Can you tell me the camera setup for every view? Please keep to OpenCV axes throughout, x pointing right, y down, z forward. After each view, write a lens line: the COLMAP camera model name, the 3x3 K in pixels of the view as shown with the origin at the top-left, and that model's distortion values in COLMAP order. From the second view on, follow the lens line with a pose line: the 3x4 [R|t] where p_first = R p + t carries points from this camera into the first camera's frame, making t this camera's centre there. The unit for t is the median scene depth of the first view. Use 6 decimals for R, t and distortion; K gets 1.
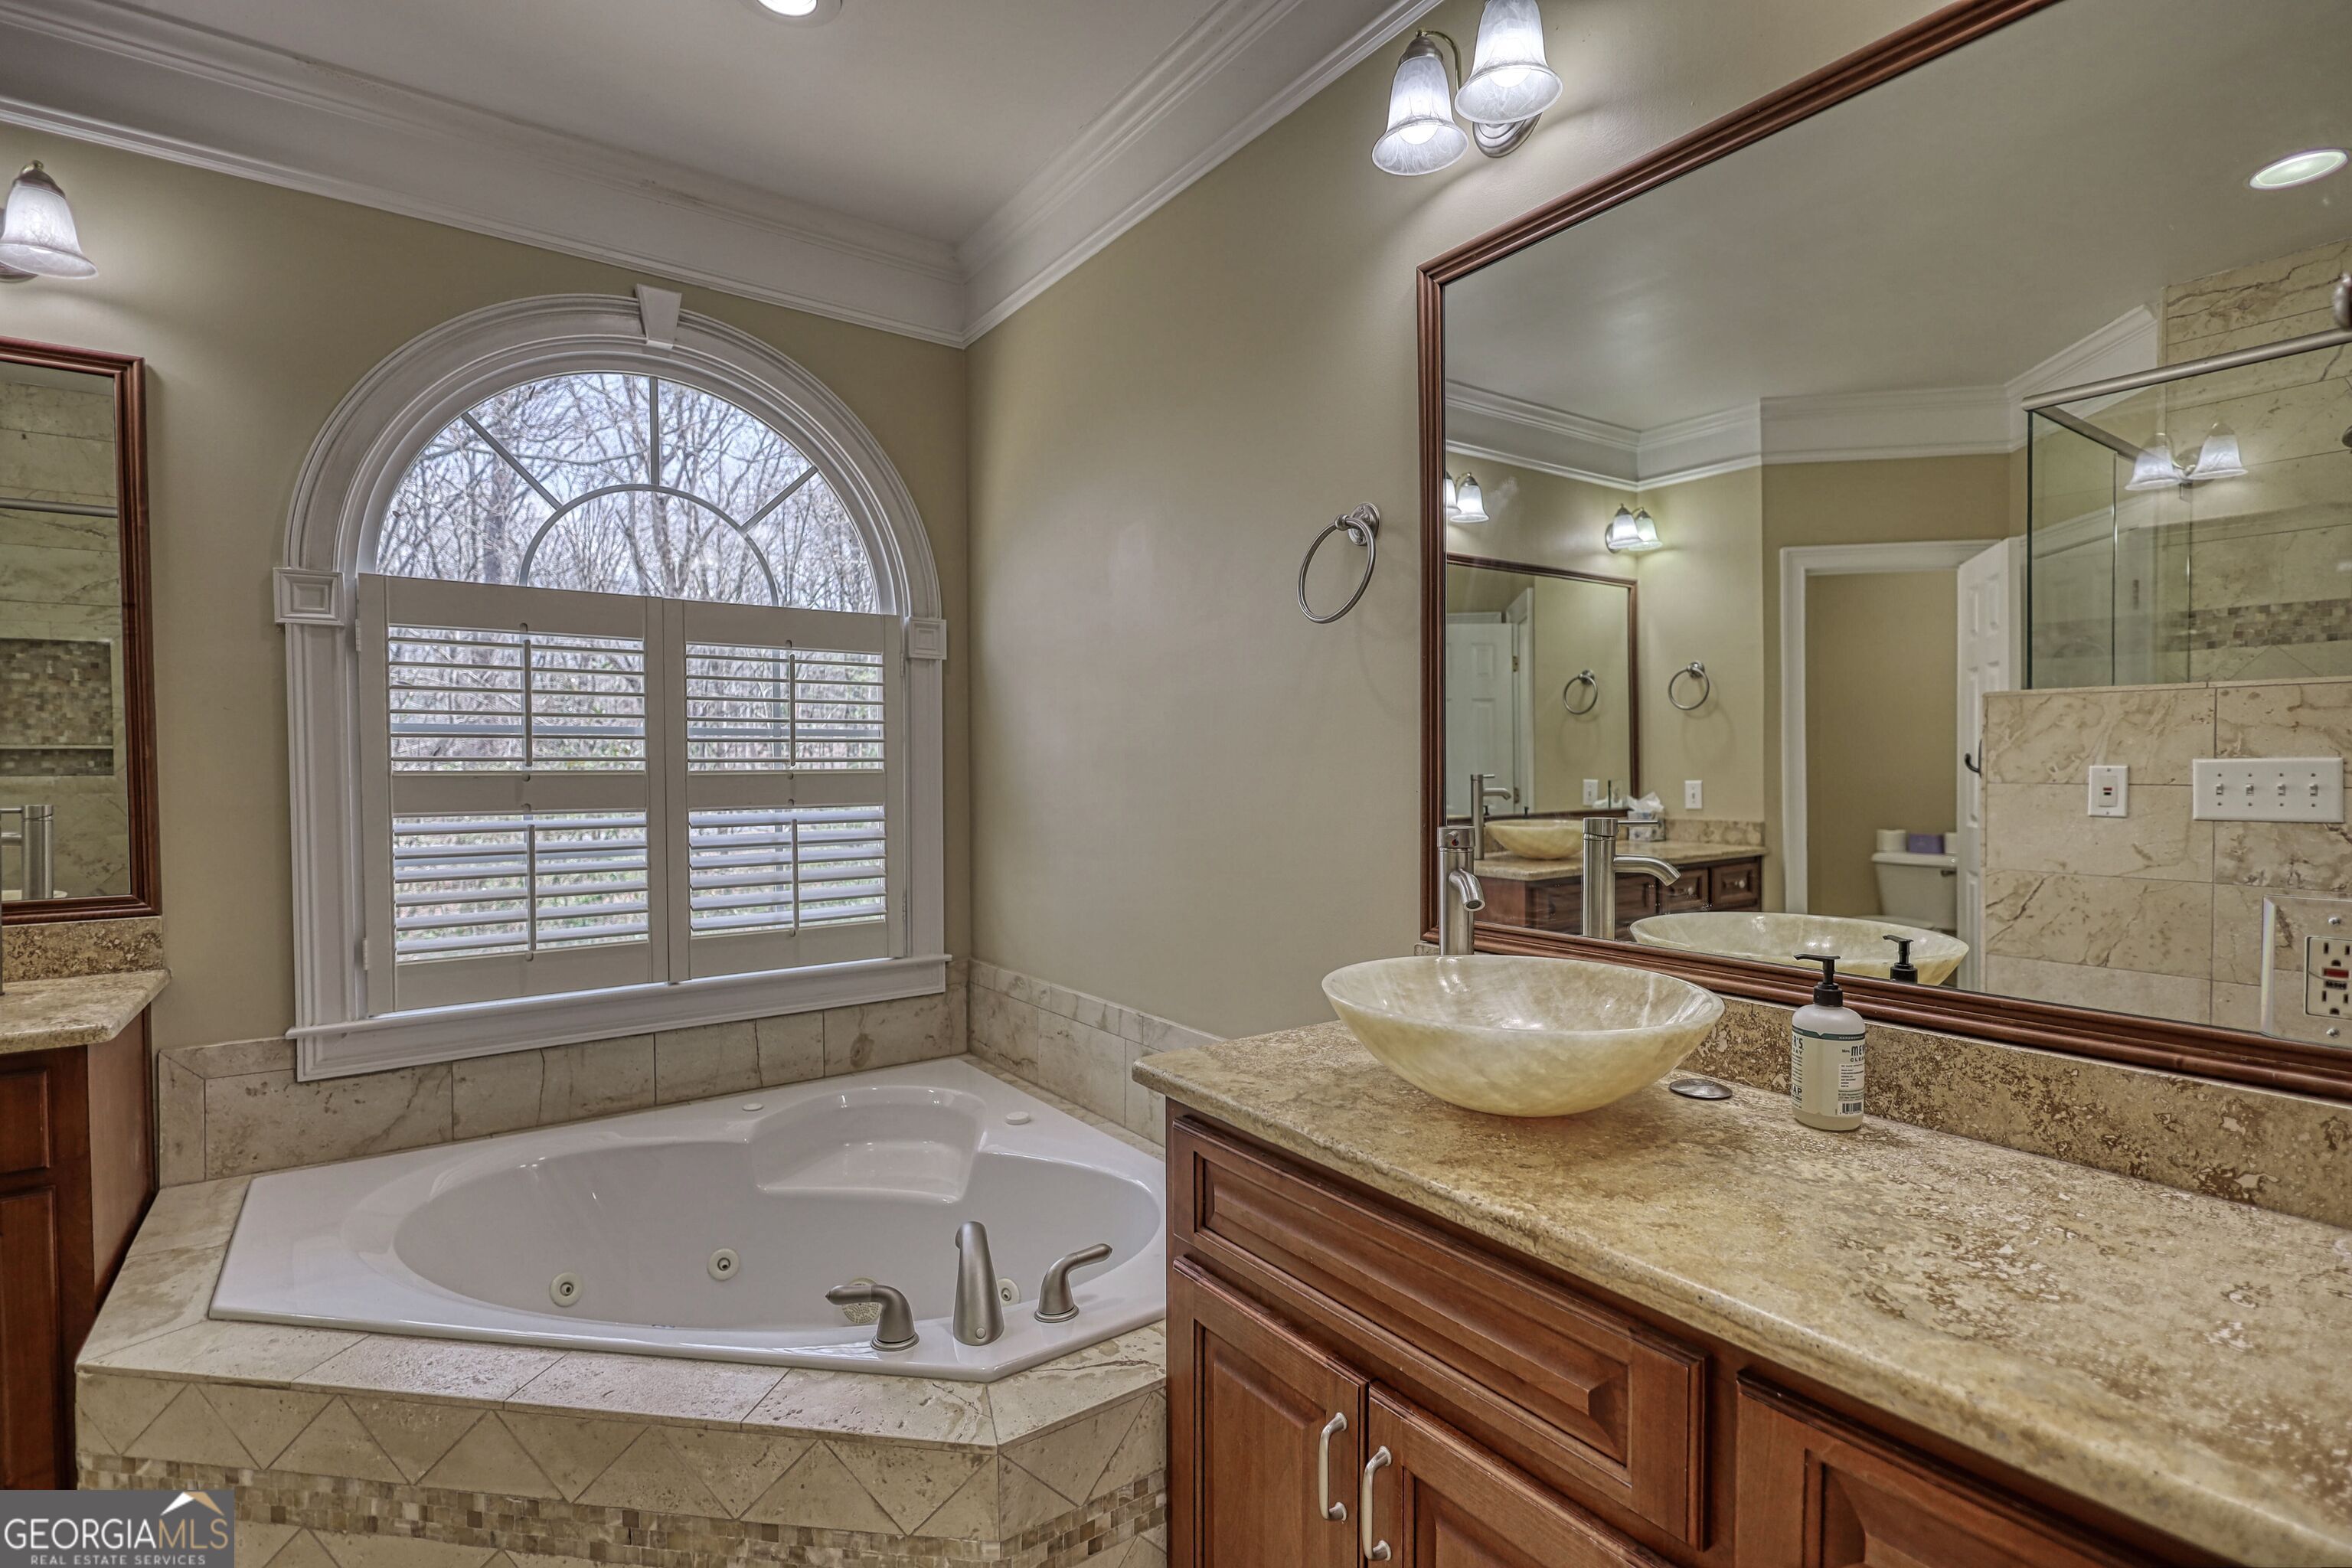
lens RADIAL K [[1099.6, 0, 1176.6], [0, 1099.6, 791.2], [0, 0, 1]] dist [-0.000805, -0.000466]
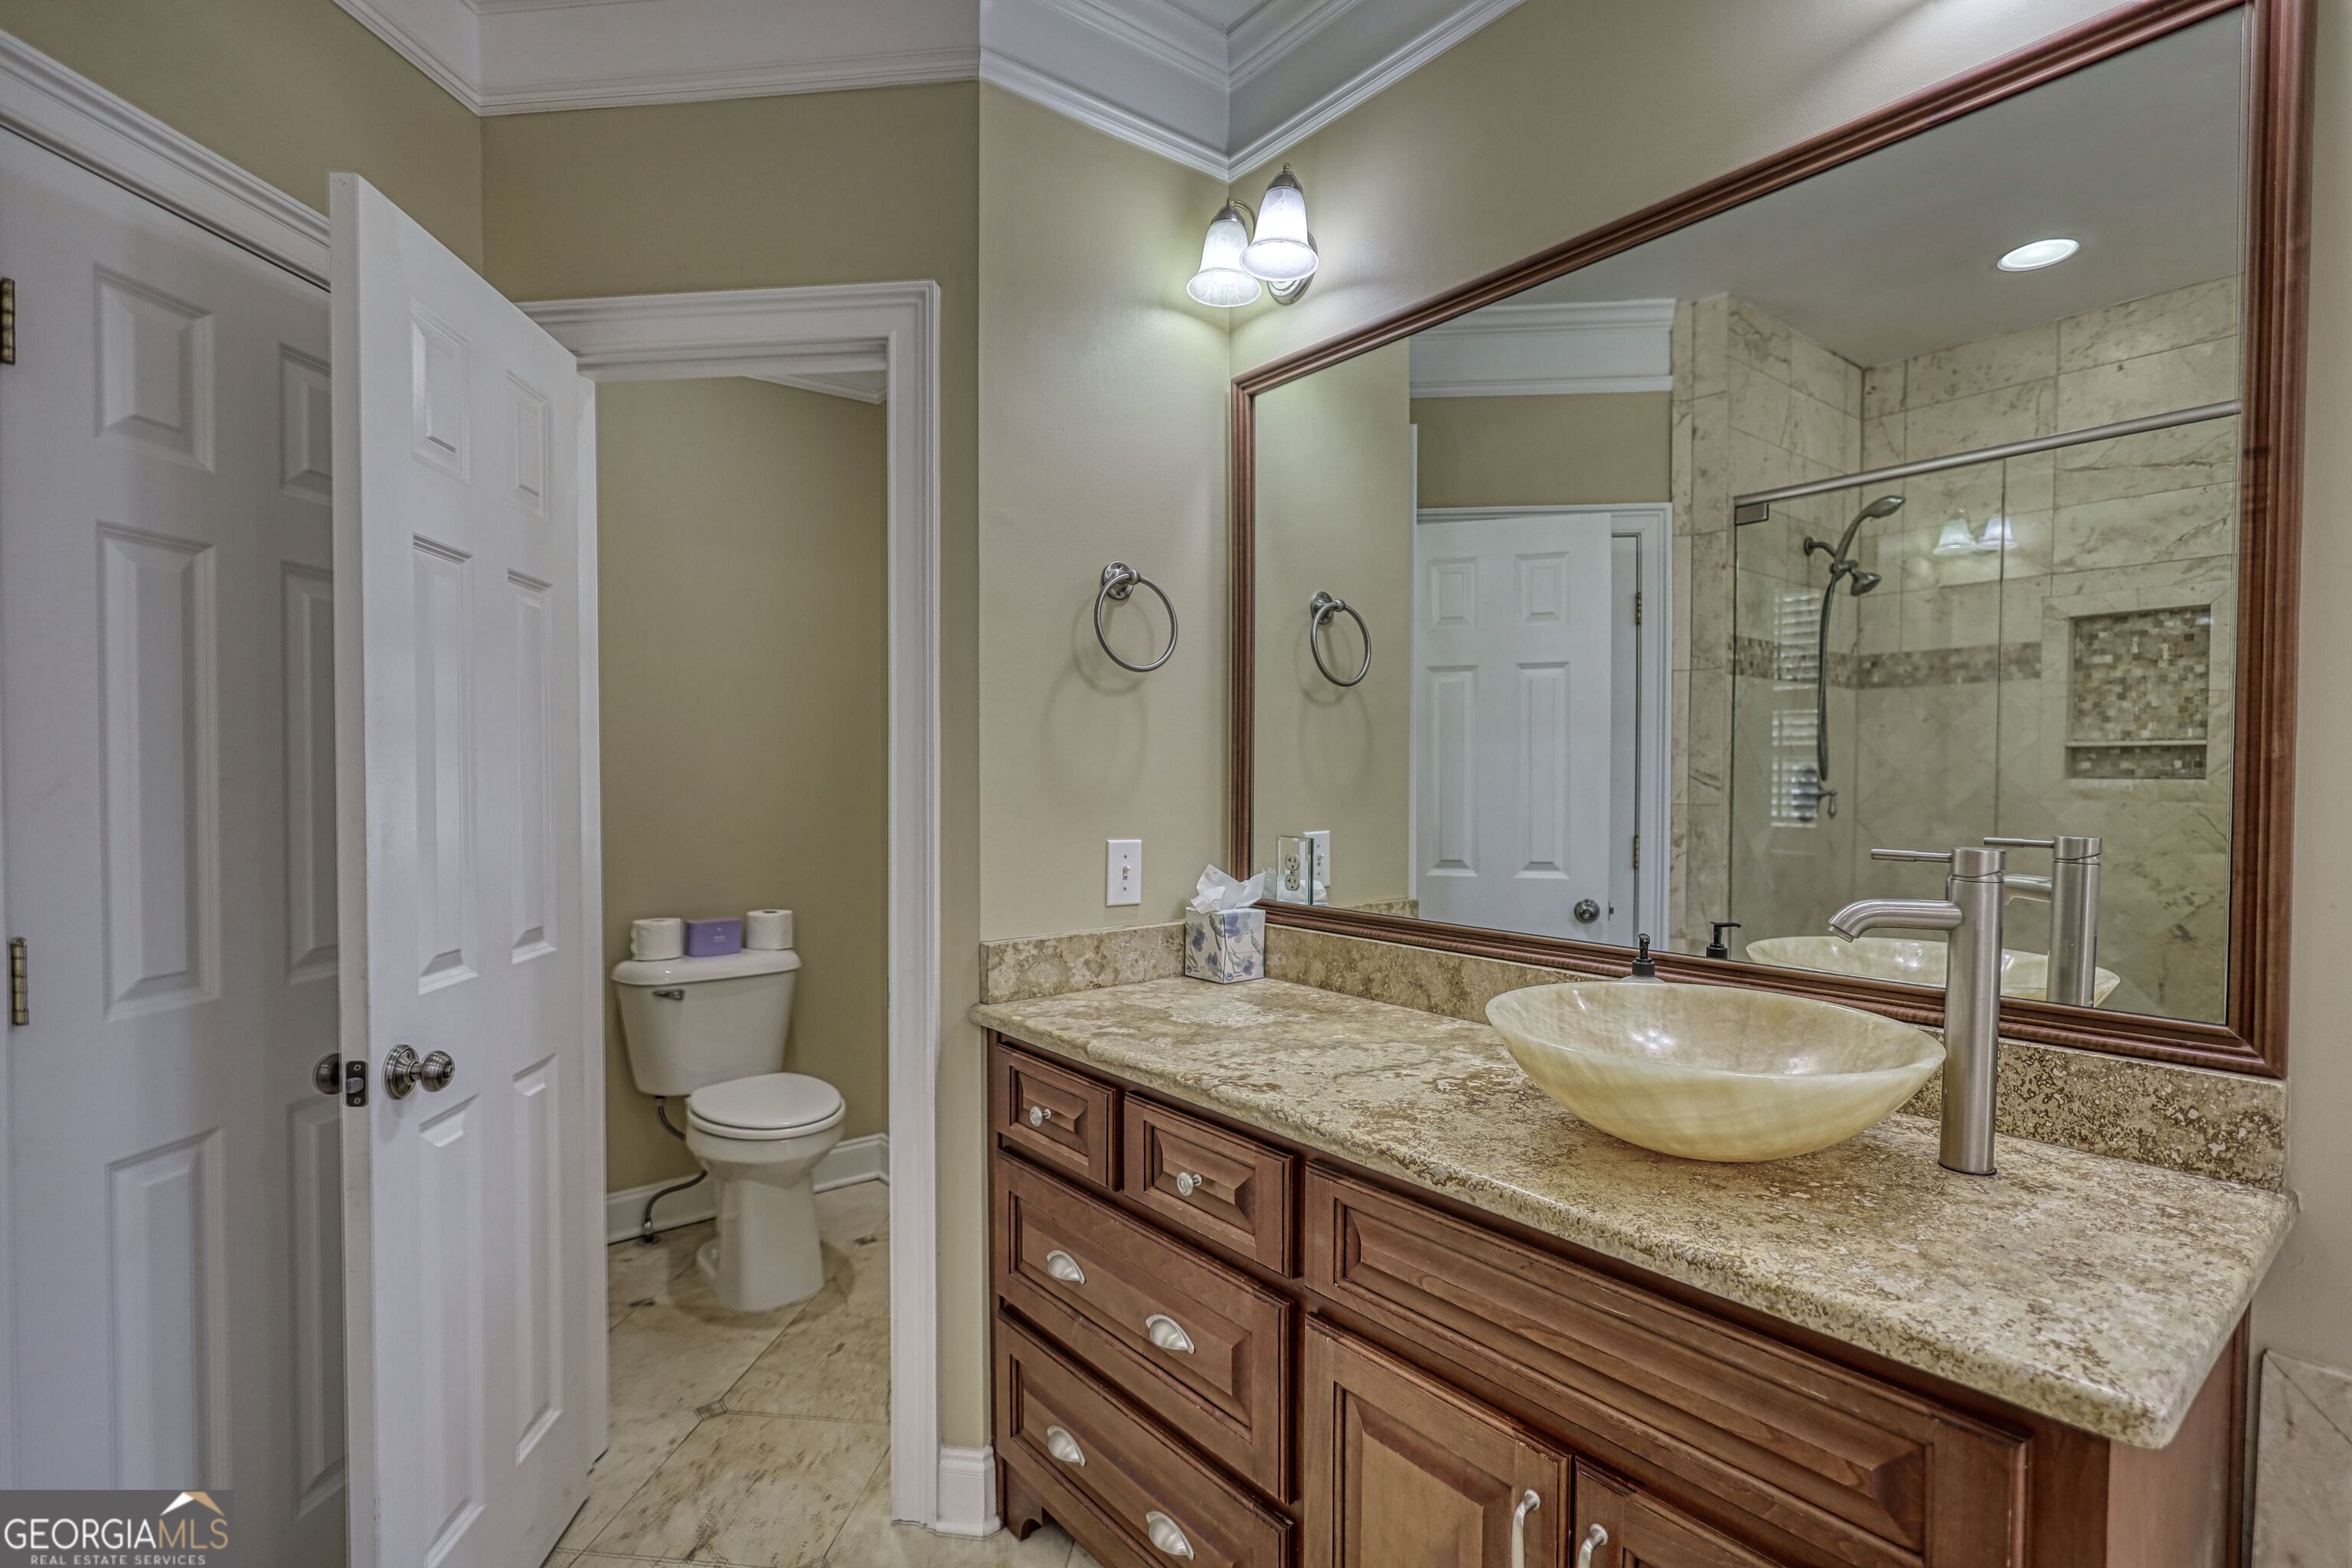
lens RADIAL K [[1099.6, 0, 1170.2], [0, 1099.6, 792.2], [0, 0, 1]] dist [-0.000805, -0.000466]
pose [[0.046025, 0.030563, -0.998473, -0.246417], [-0.027294, 0.999197, 0.029327, -0.008602], [0.998567, 0.025903, 0.046822, 0.254376]]
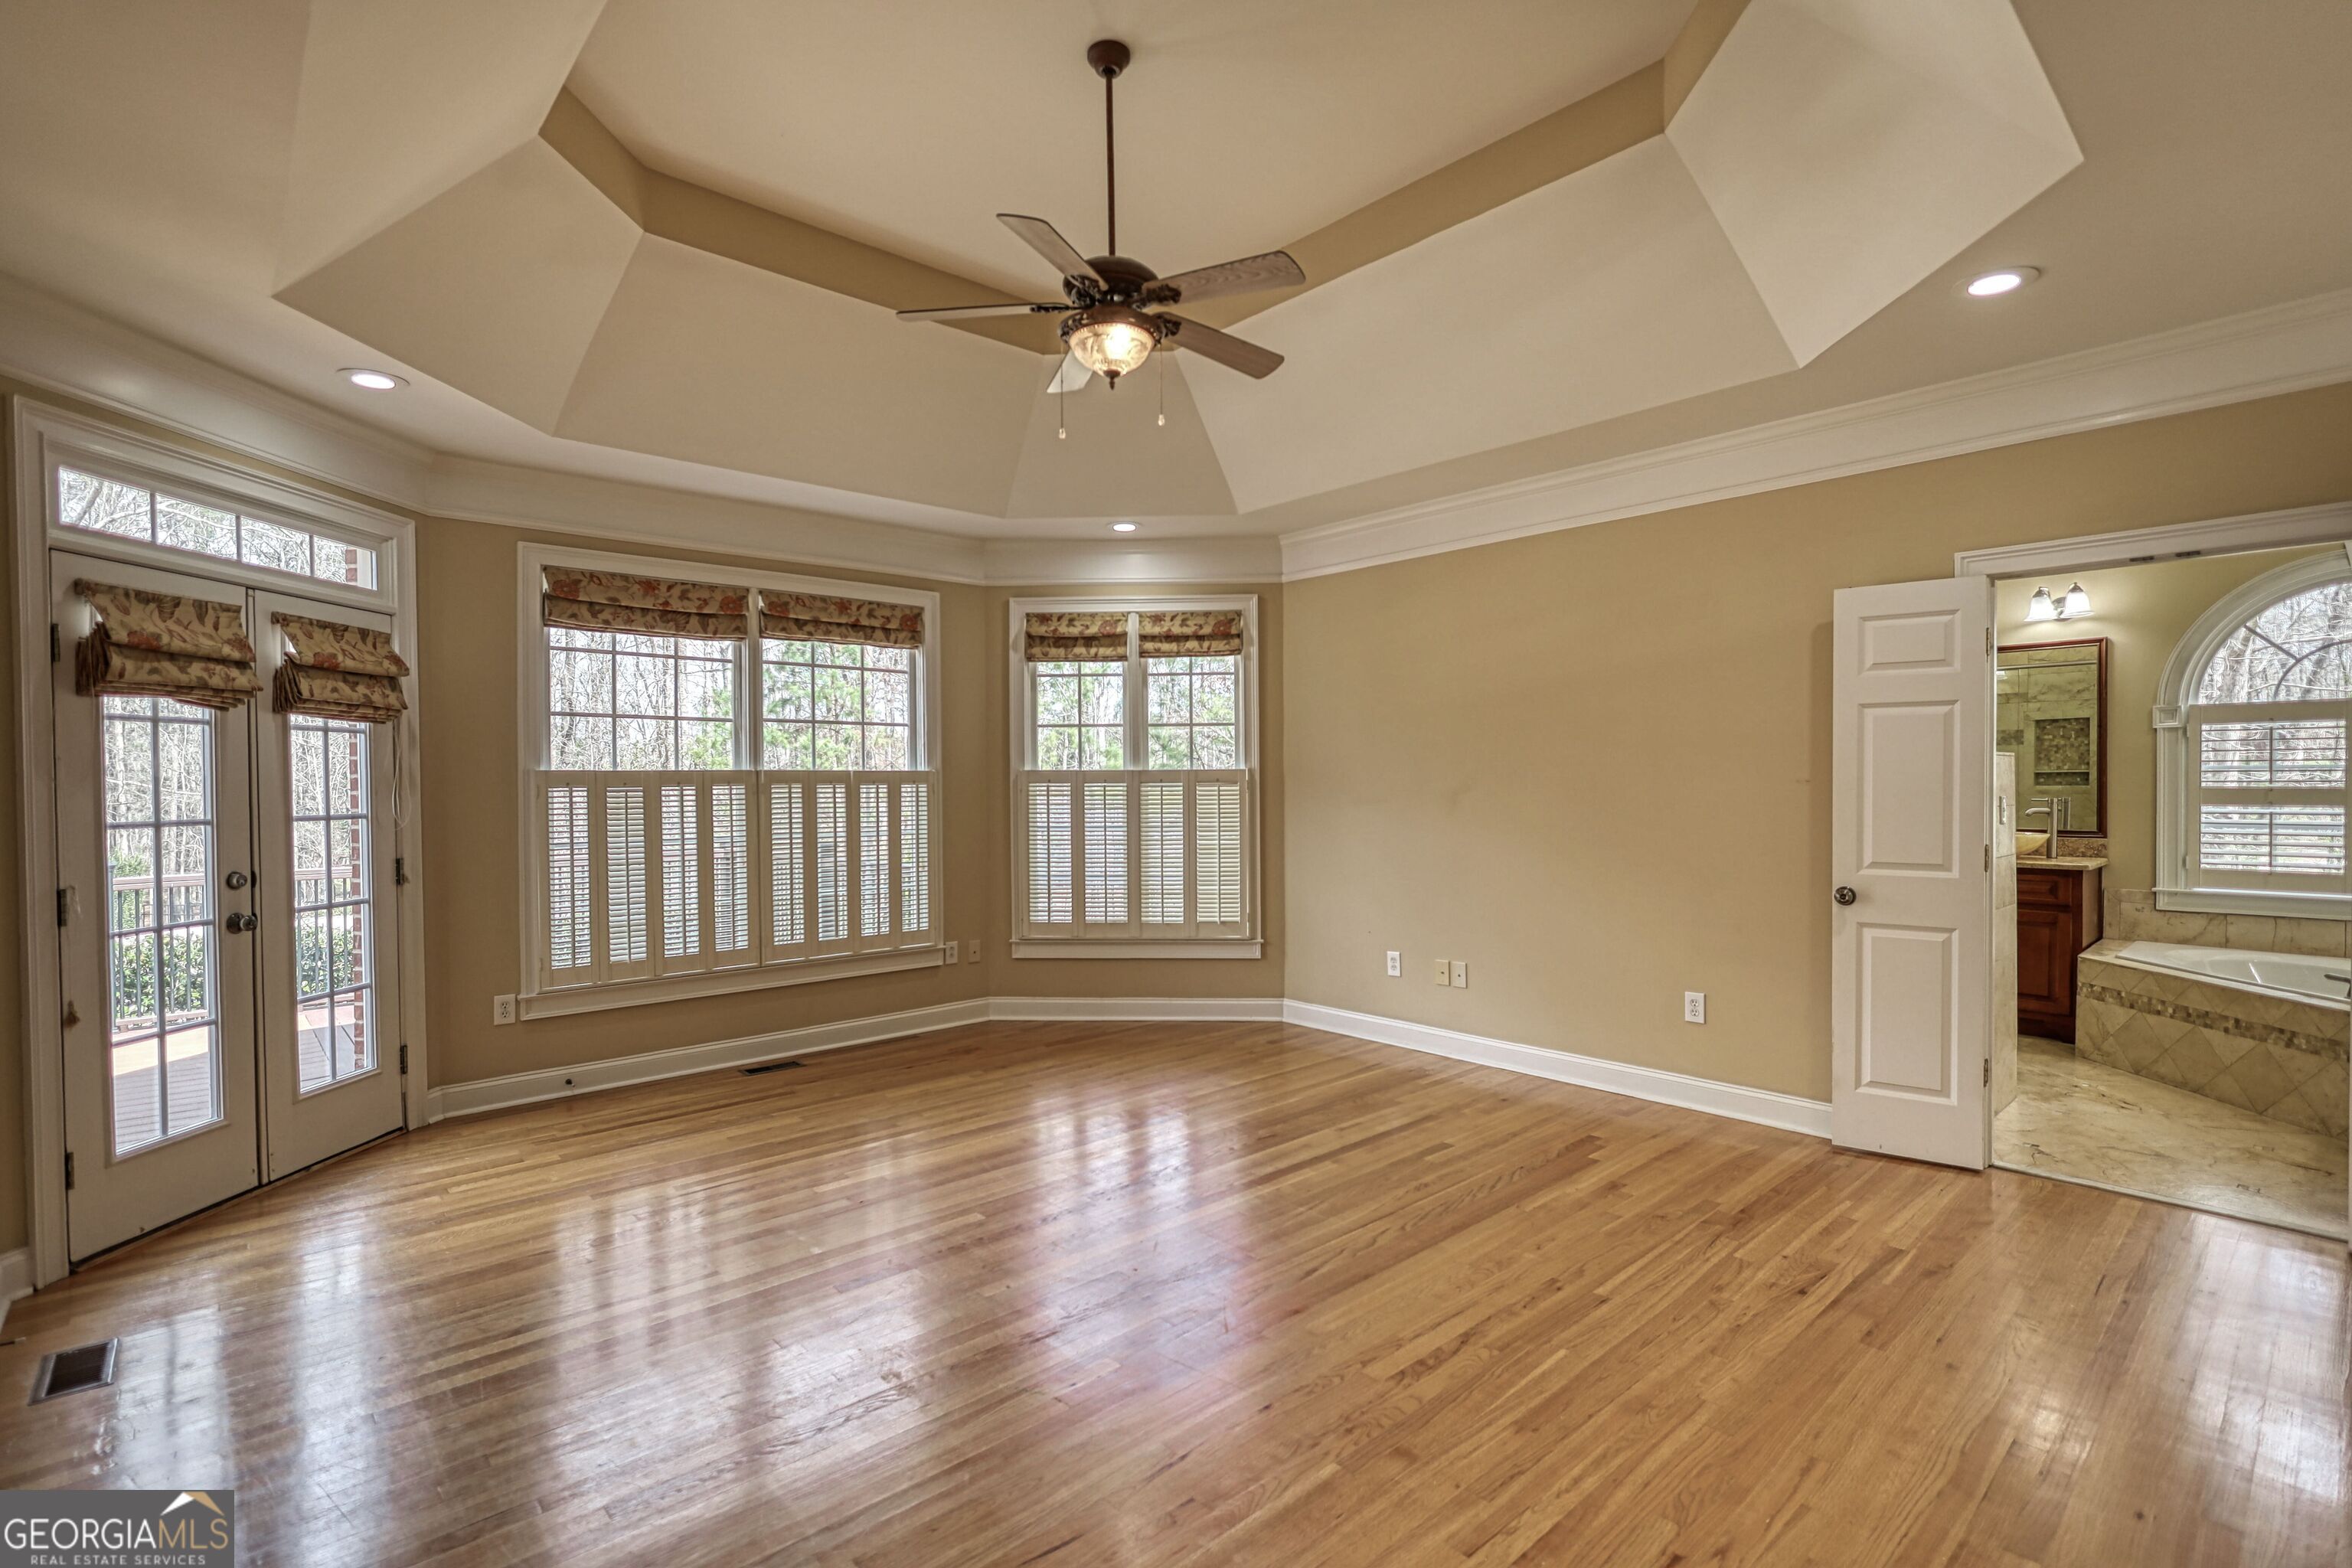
lens RADIAL K [[1099.6, 0, 1180.7], [0, 1099.6, 801.9], [0, 0, 1]] dist [-0.000805, -0.000466]
pose [[0.114729, 0.020975, -0.993175, 0.826216], [-0.015305, 0.999696, 0.019345, 0.001605], [0.993279, 0.012981, 0.115015, -0.869744]]
